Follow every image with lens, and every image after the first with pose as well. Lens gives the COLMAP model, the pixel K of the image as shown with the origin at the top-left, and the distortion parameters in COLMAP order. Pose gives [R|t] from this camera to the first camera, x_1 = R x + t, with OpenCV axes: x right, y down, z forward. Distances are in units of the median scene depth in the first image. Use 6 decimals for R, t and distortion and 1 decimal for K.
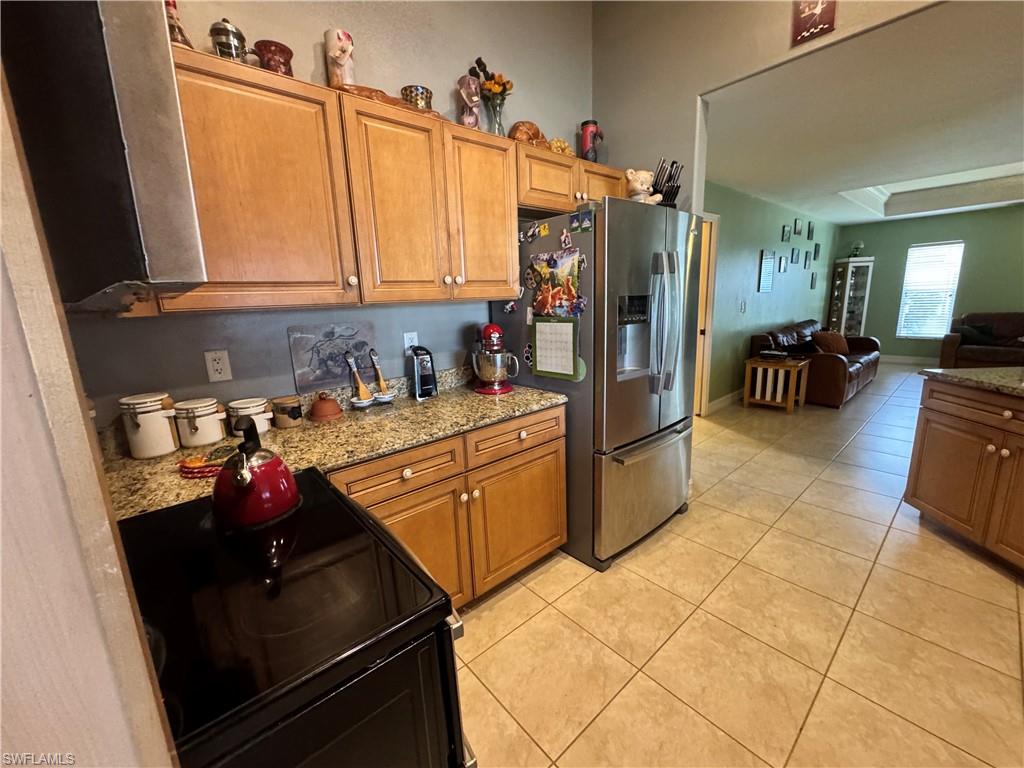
lens RADIAL K [[410.2, 0, 511.4], [0, 410.2, 384.0], [0, 0, 1]] dist [-0.002550, -0.000258]
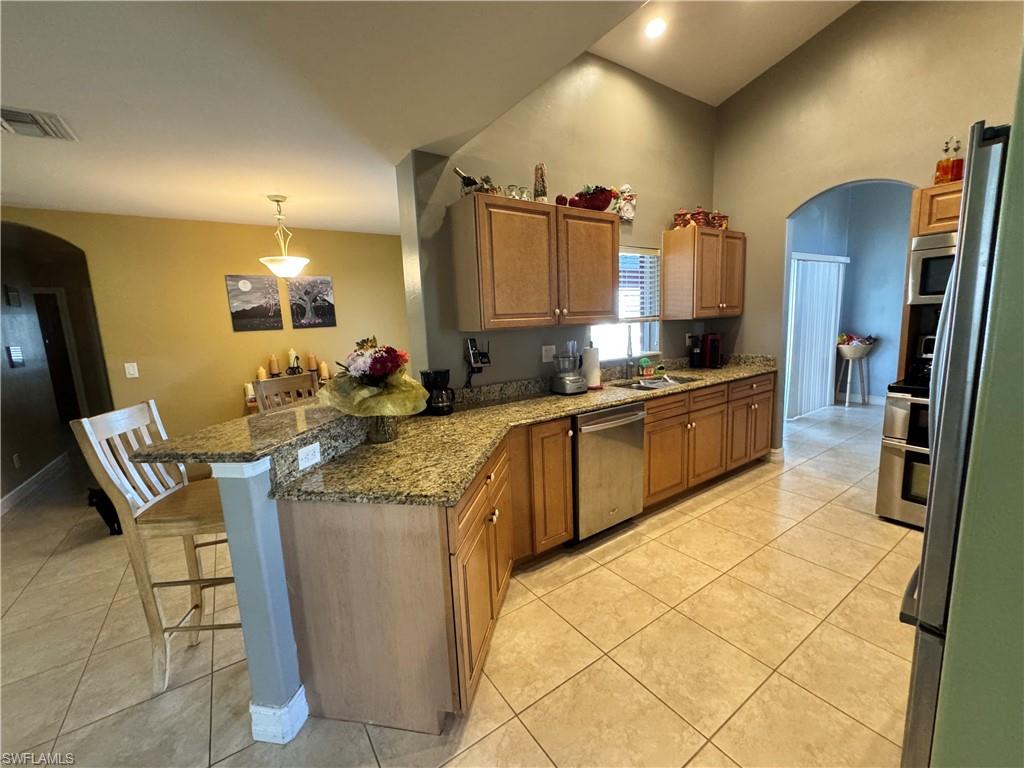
lens RADIAL K [[419.9, 0, 510.7], [0, 419.9, 383.6], [0, 0, 1]] dist [-0.002426, -0.000405]
pose [[-0.989524, 0.067233, 0.127761, 0.420211], [0.107603, 0.933456, 0.342172, -0.180158], [-0.096254, 0.352335, -0.930911, 0.732076]]
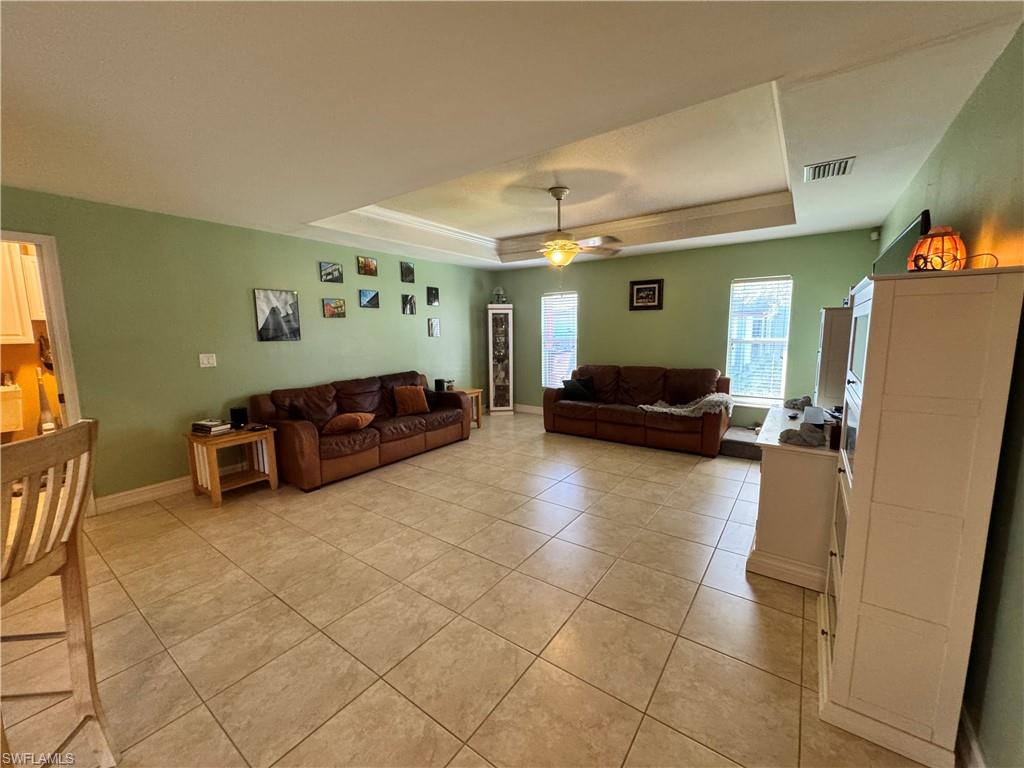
lens RADIAL K [[410.2, 0, 511.4], [0, 410.2, 384.0], [0, 0, 1]] dist [-0.002550, -0.000258]
pose [[0.972259, -0.002465, 0.233895, 1.024480], [0.021140, 0.996778, -0.077369, -0.080772], [-0.232951, 0.080167, 0.969179, 0.142794]]
